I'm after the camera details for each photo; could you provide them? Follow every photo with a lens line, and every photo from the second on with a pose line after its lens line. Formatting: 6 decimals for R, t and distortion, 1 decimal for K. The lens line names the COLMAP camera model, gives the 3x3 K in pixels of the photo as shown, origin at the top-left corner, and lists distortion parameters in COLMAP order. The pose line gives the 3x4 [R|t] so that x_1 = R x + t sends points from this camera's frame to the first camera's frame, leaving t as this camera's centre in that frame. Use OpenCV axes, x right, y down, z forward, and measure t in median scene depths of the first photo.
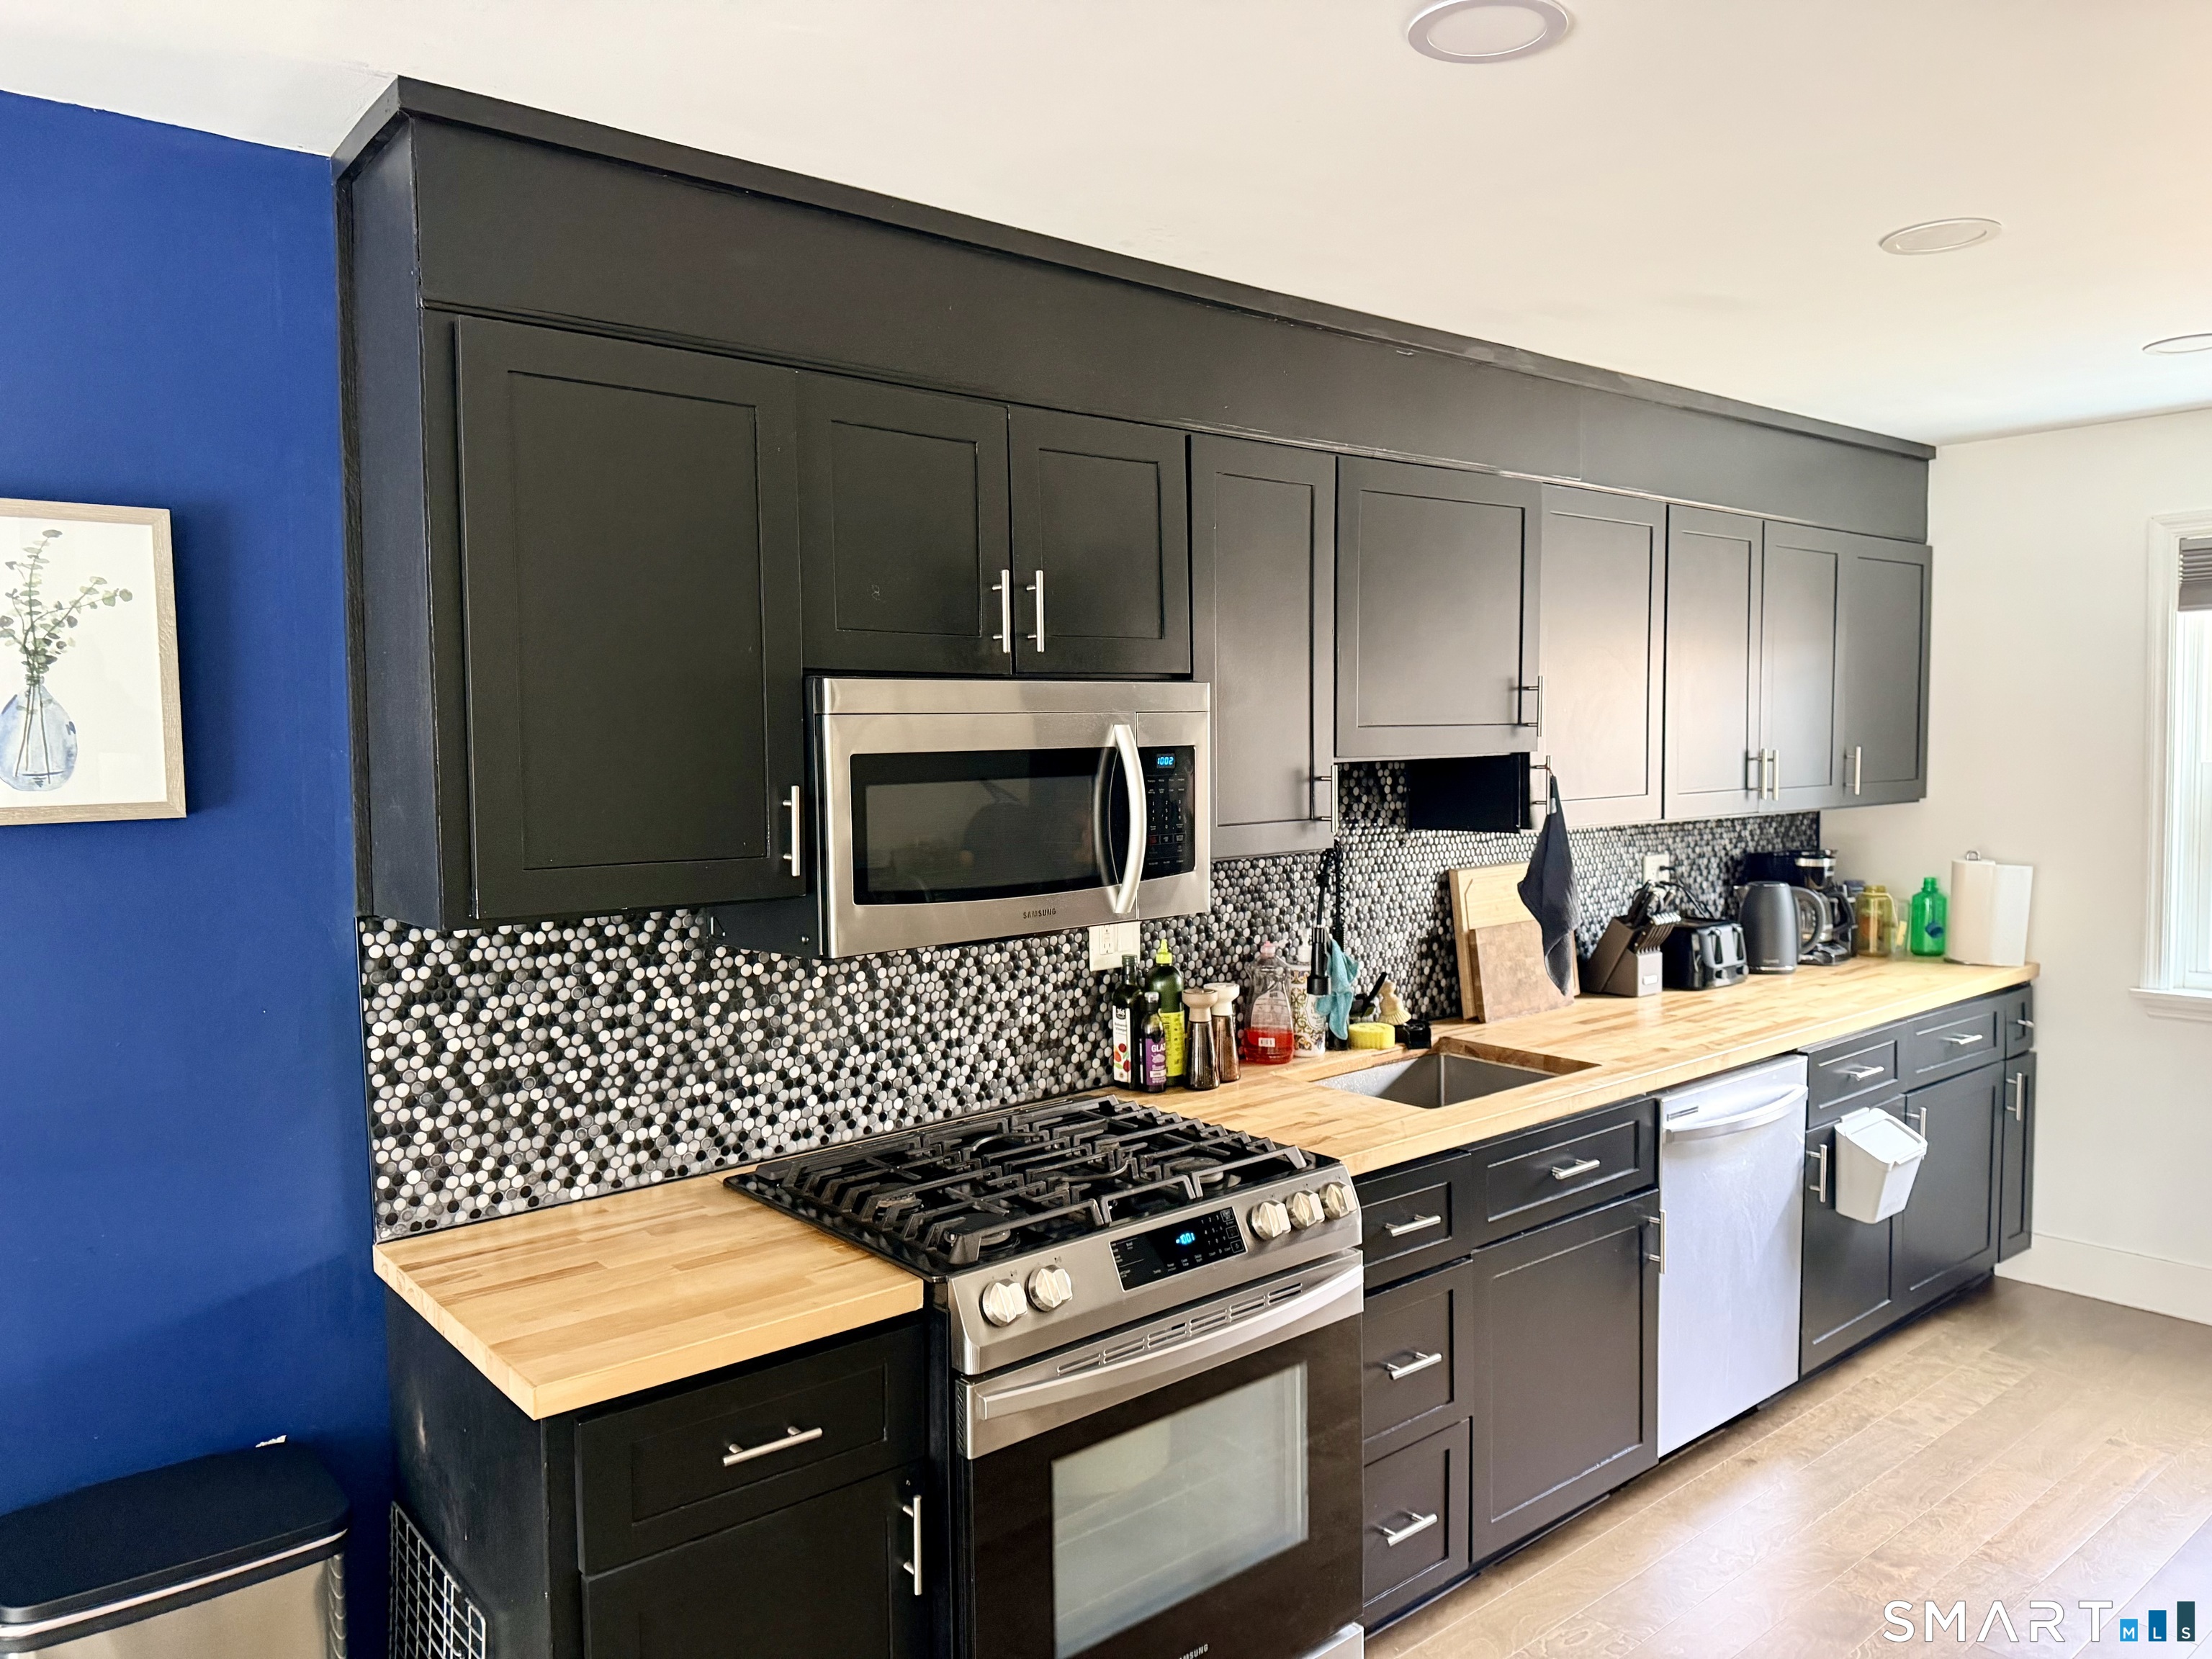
lens RADIAL K [[1541.3, 0, 1106.9], [0, 1541.3, 843.1], [0, 0, 1]] dist [0.175286, -0.405456]
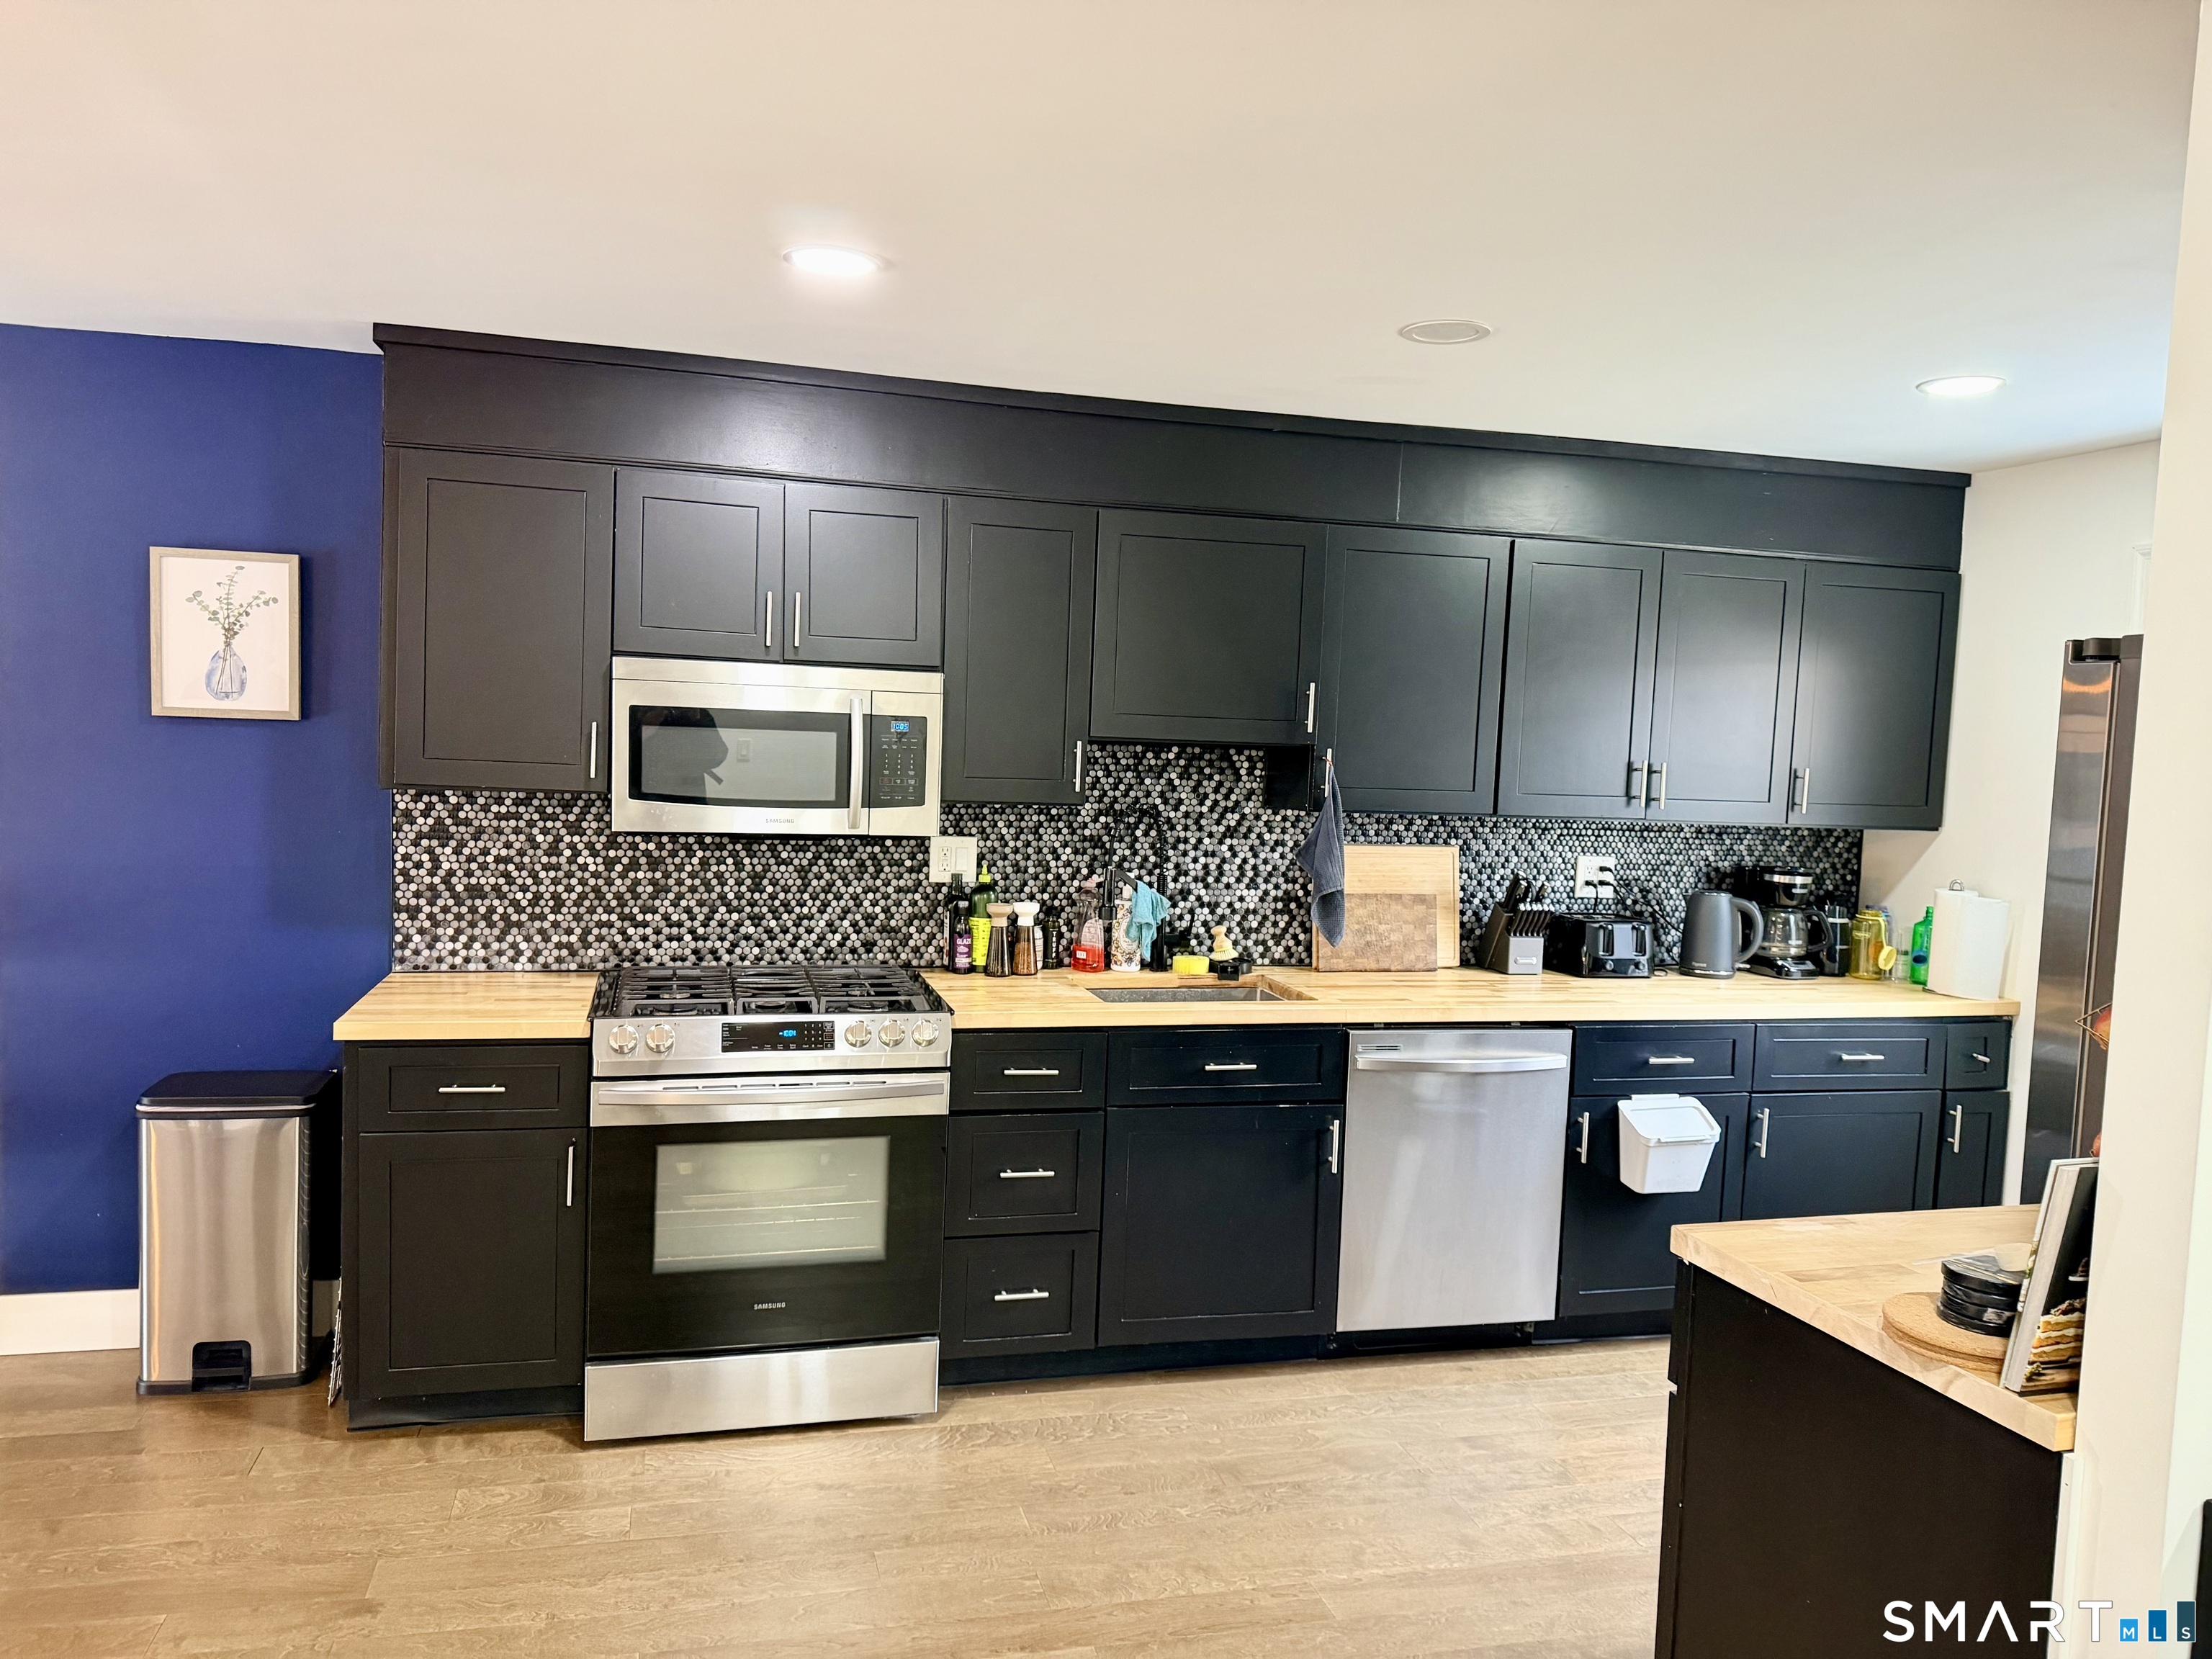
lens RADIAL K [[1541.3, 0, 1106.9], [0, 1541.3, 843.1], [0, 0, 1]] dist [0.175286, -0.405456]
pose [[0.904867, 0.078474, -0.418399, 0.832661], [-0.081057, 0.996642, 0.011625, 0.022712], [0.417907, 0.023395, 0.908189, -0.221681]]
